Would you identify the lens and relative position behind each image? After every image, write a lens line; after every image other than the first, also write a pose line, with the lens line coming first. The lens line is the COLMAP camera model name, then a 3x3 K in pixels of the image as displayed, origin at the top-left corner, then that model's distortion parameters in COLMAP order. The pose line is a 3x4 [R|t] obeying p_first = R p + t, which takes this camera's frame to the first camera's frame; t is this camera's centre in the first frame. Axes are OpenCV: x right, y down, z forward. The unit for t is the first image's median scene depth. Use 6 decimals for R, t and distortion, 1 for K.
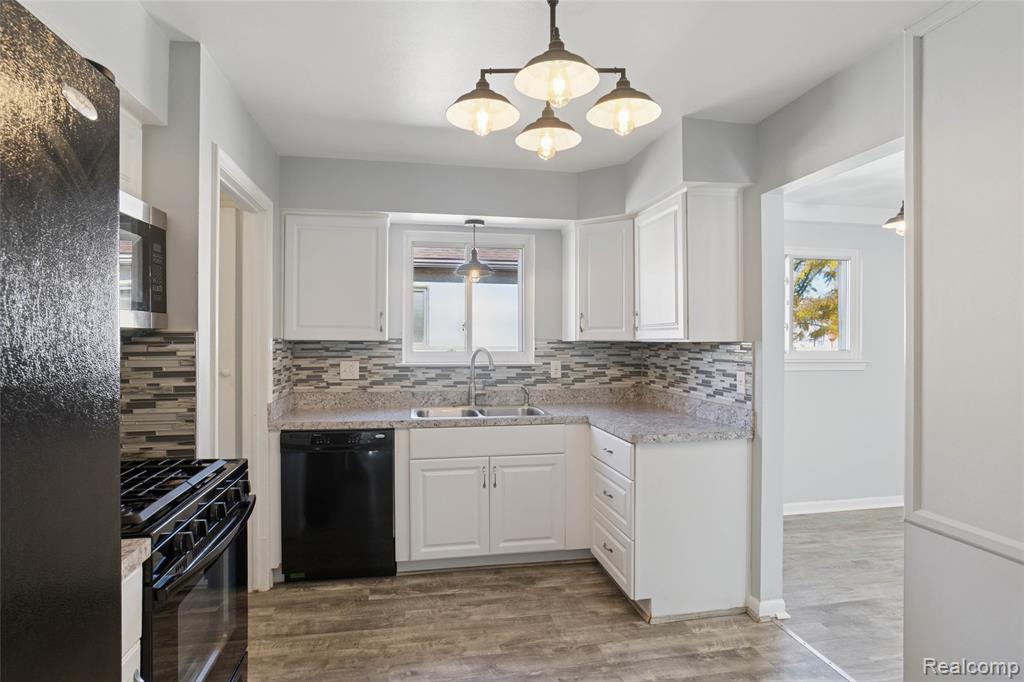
lens RADIAL K [[532.9, 0, 490.7], [0, 532.9, 346.4], [0, 0, 1]] dist [-0.029174, 0.001465]
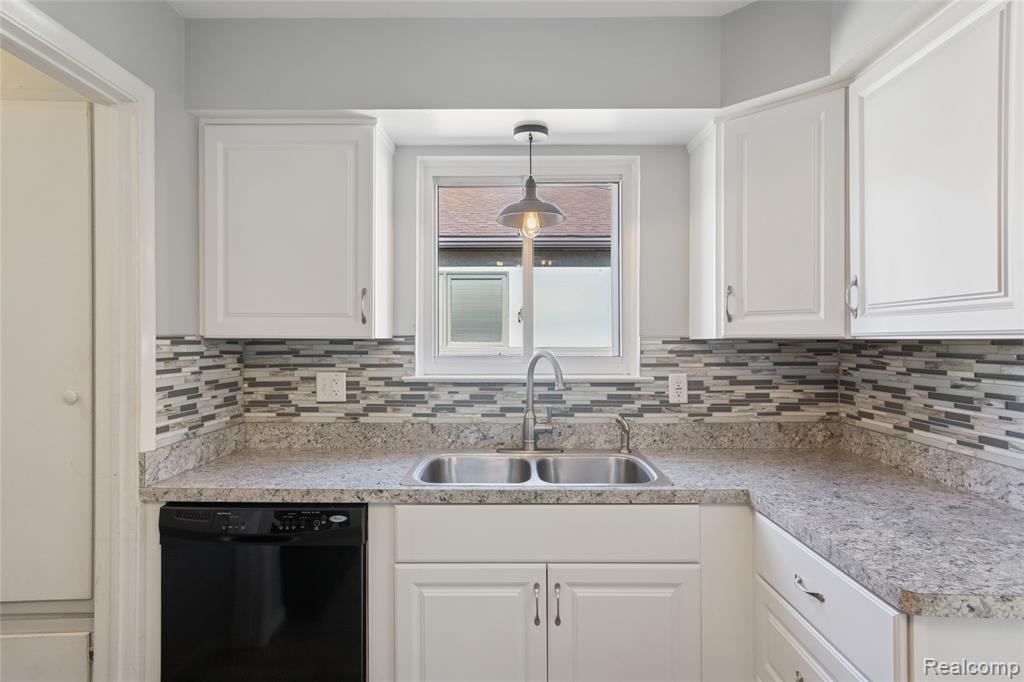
lens RADIAL K [[555.5, 0, 506.0], [0, 555.5, 341.8], [0, 0, 1]] dist [-0.005106, 0.011598]
pose [[0.986223, -0.001663, -0.165416, 0.044993], [0.000273, 0.999964, -0.008426, -0.002380], [0.165424, 0.008265, 0.986188, 0.439974]]
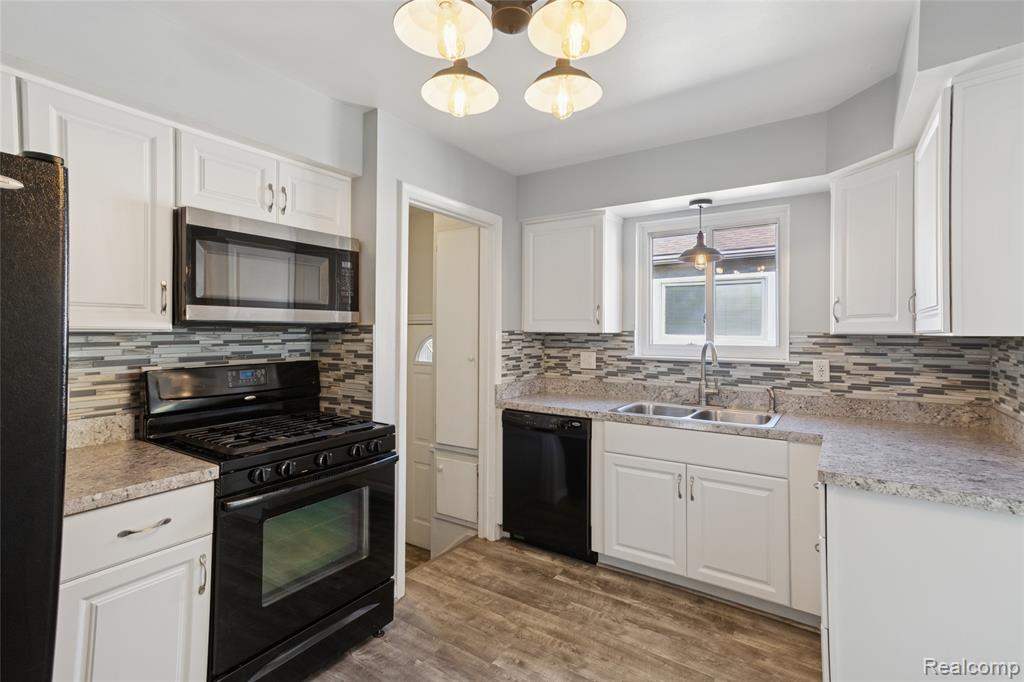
lens RADIAL K [[470.7, 0, 513.8], [0, 470.7, 336.0], [0, 0, 1]] dist [0.016463, -0.000393]
pose [[0.732666, 0.007347, -0.680549, 0.303239], [-0.012515, 0.999918, -0.002679, -0.000288], [0.680474, 0.010480, 0.732698, 0.216244]]
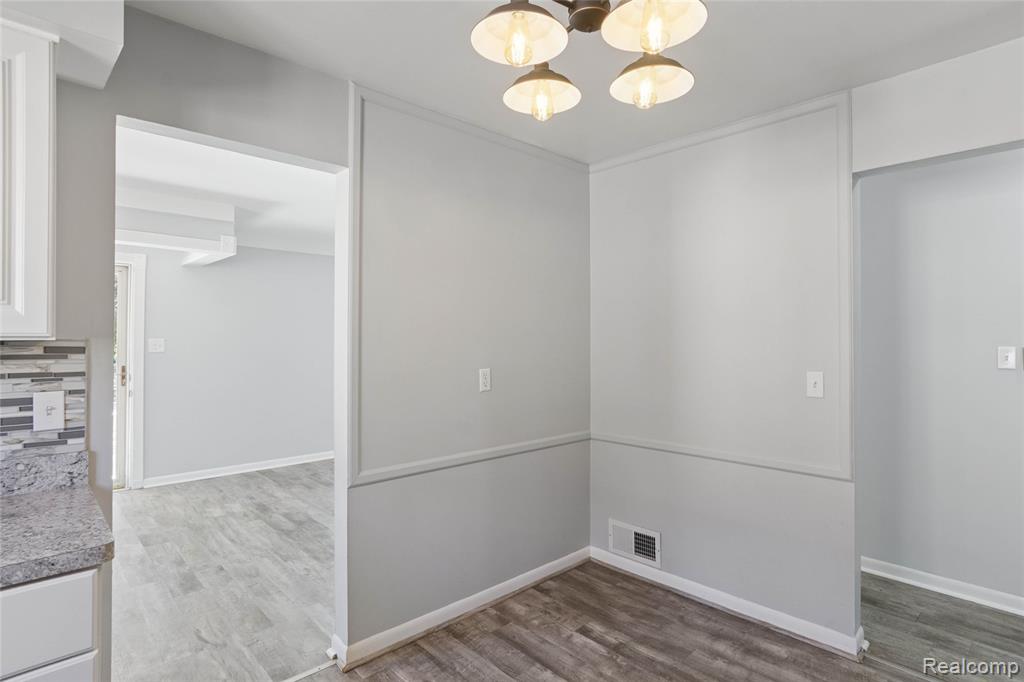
lens RADIAL K [[508.7, 0, 509.0], [0, 508.7, 343.5], [0, 0, 1]] dist [-0.027212, 0.031770]
pose [[-0.545788, -0.005704, 0.837904, -0.214977], [0.006904, 0.999912, 0.011304, -0.006195], [-0.837895, 0.011954, -0.545701, 0.725238]]
